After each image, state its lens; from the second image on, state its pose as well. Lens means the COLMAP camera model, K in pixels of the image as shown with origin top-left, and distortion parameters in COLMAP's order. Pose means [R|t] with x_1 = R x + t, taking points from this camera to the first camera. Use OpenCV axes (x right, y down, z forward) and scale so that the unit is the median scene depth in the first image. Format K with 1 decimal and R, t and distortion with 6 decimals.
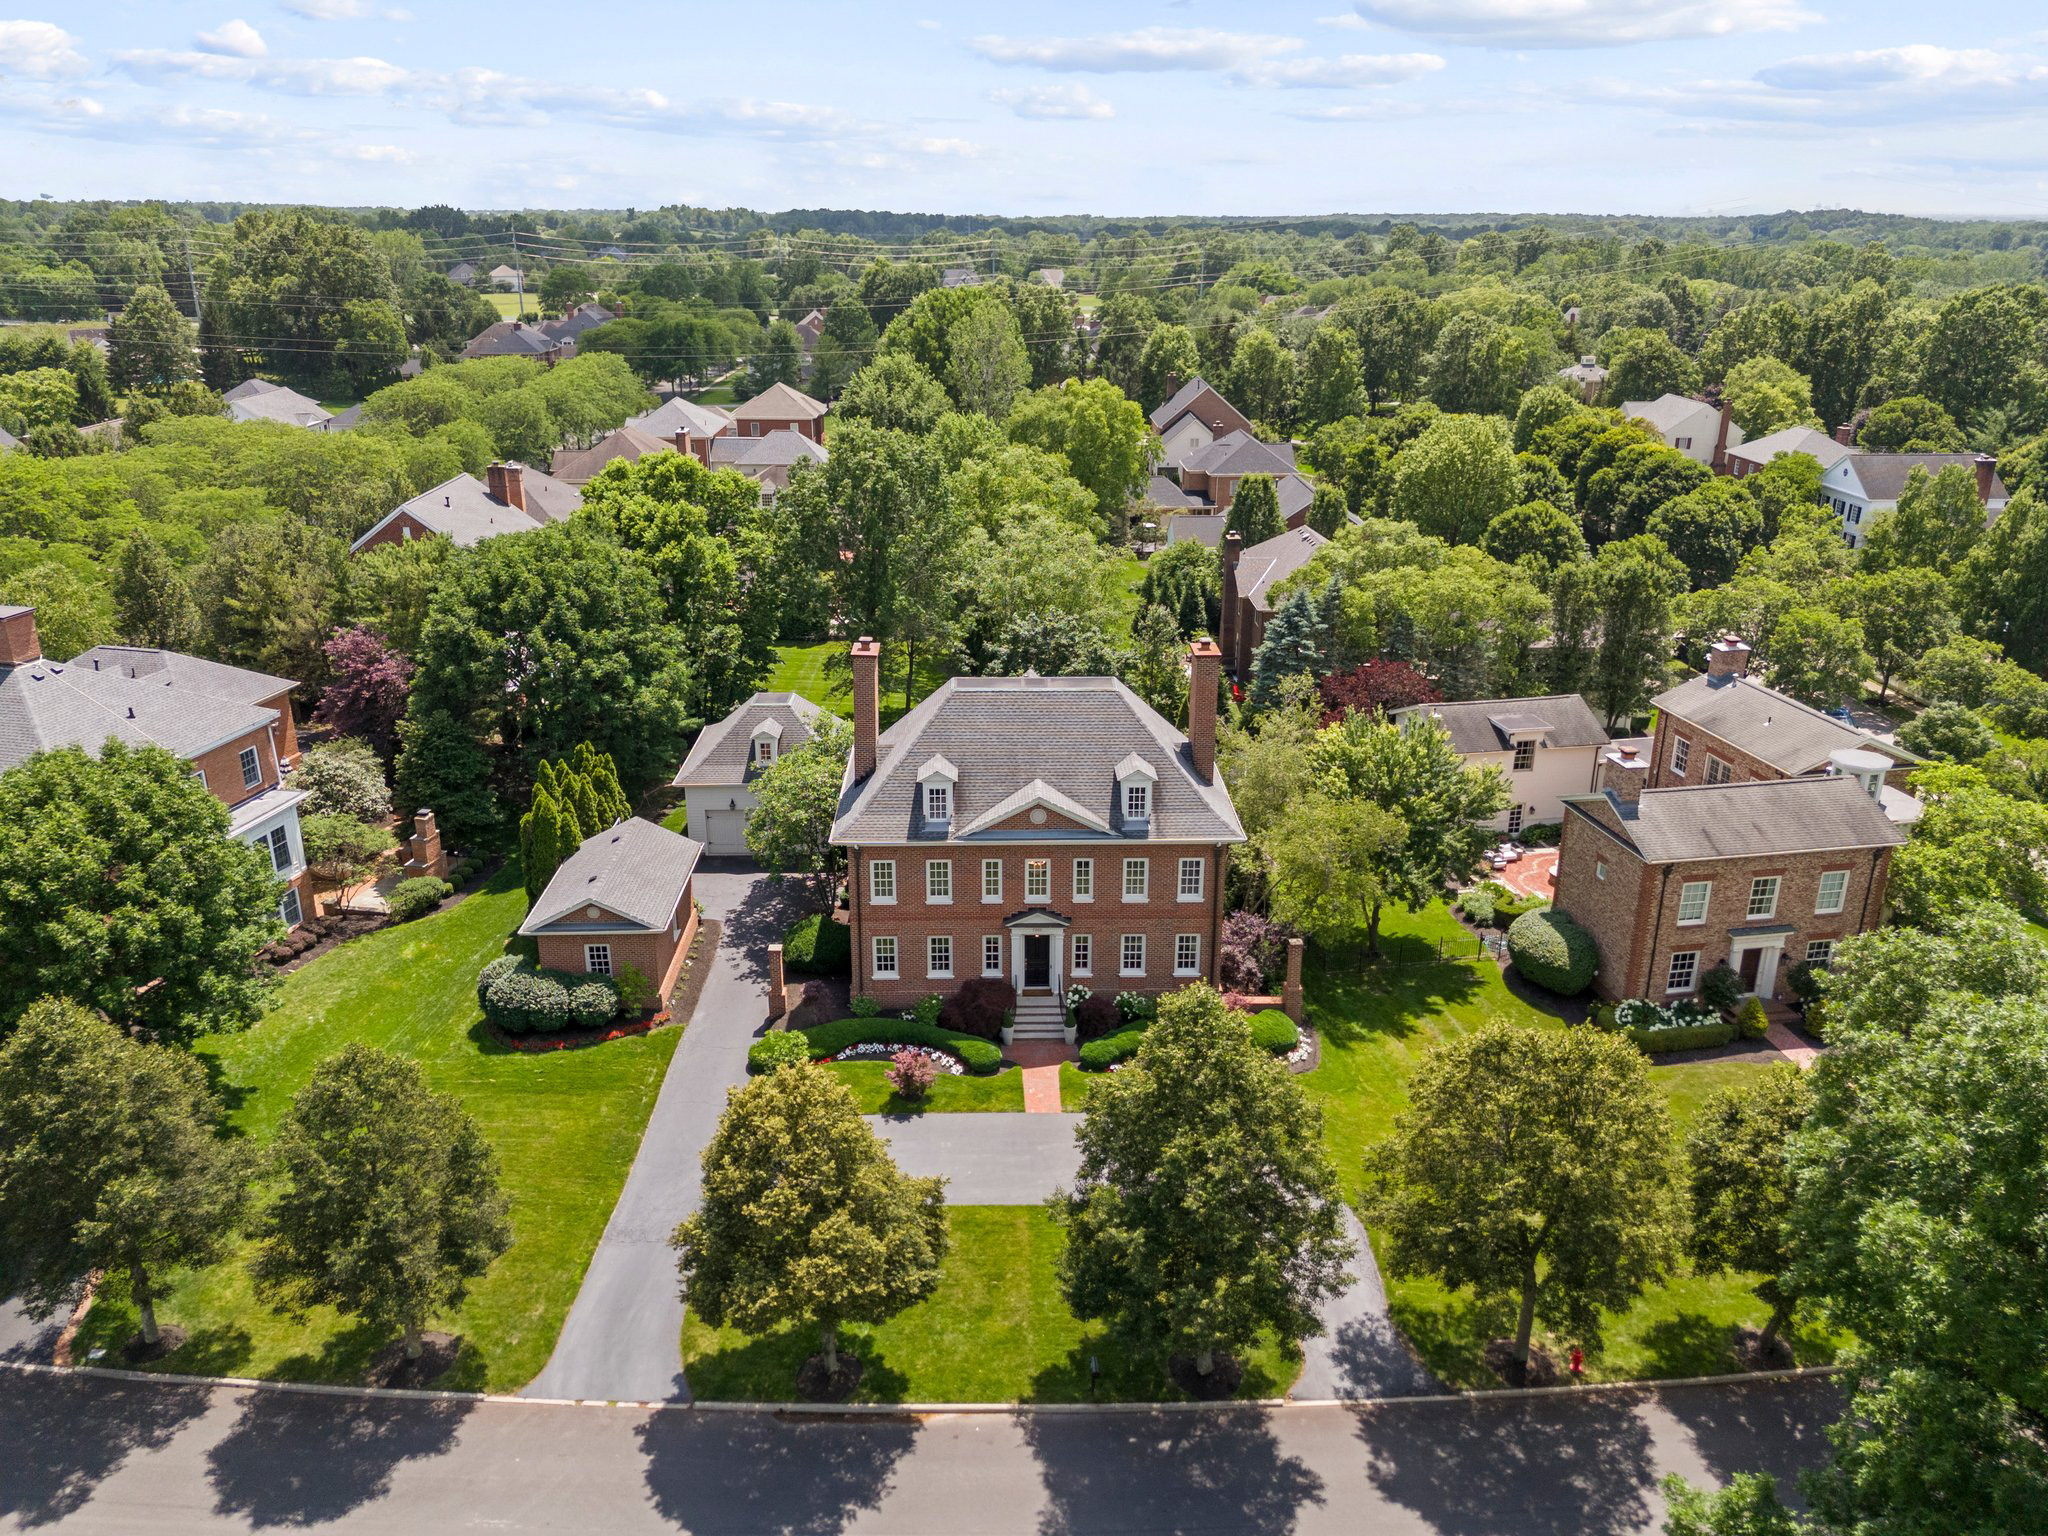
lens RADIAL K [[1490.7, 0, 1024.0], [0, 1490.7, 768.0], [0, 0, 1]] dist [0.105907, -0.142607]
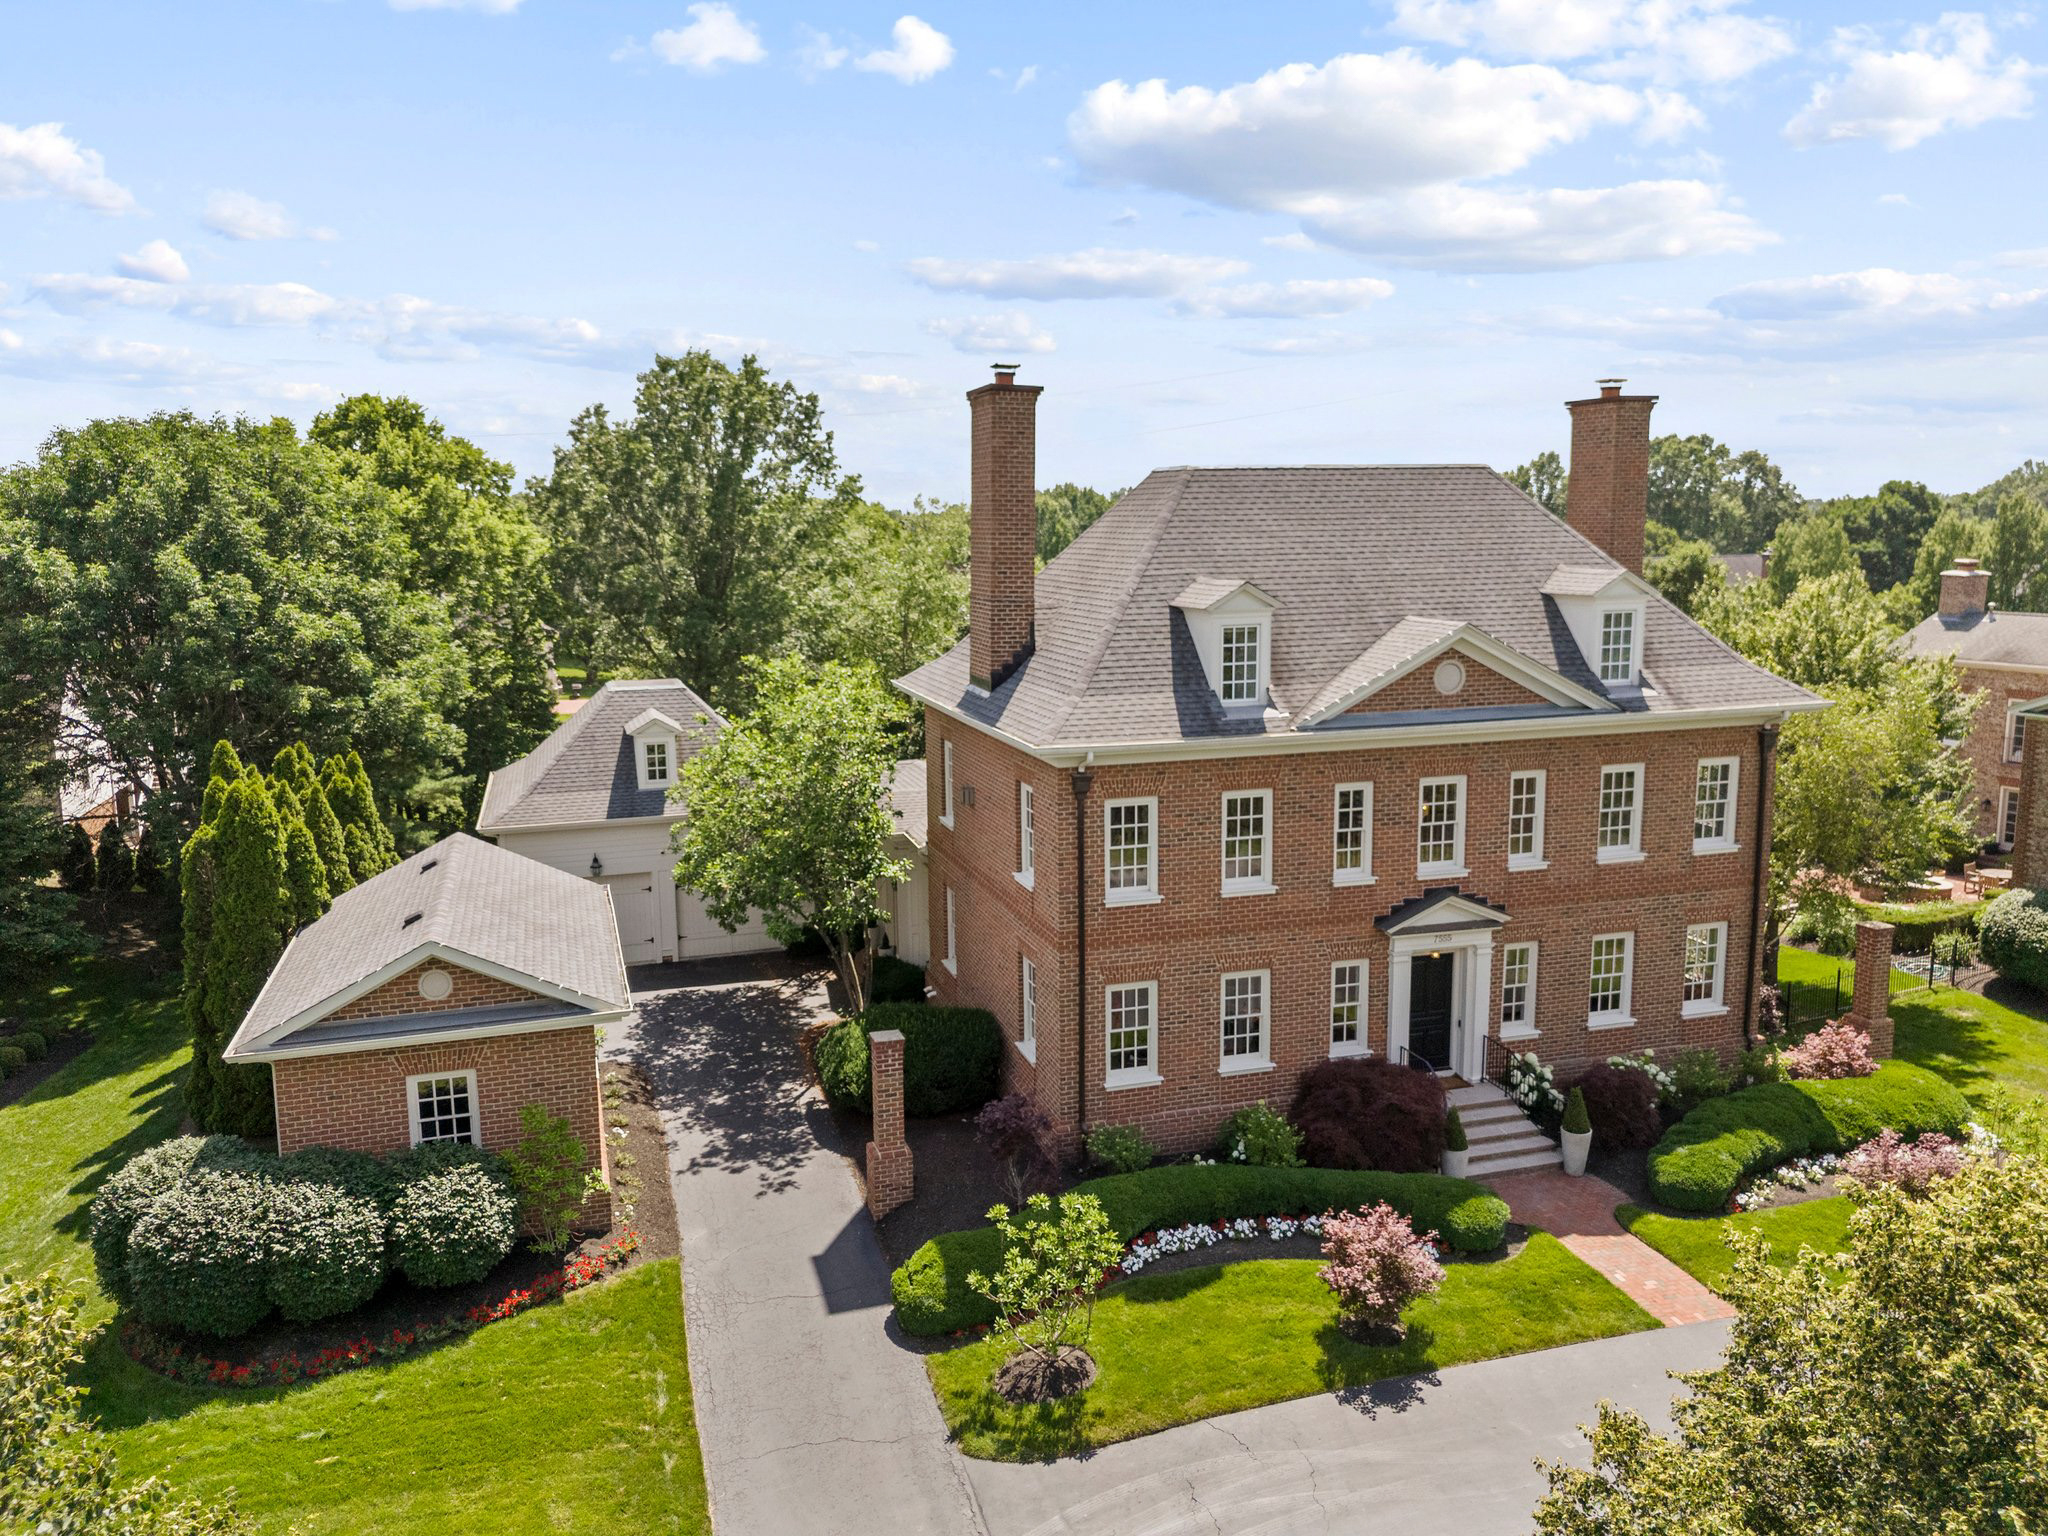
lens RADIAL K [[1503.2, 0, 1019.4], [0, 1503.2, 761.5], [0, 0, 1]] dist [0.082213, -0.095368]
pose [[0.962125, -0.056340, 0.266724, -0.239528], [0.107231, 0.977754, -0.180274, 0.124939], [-0.250634, 0.202047, 0.946763, 0.571897]]
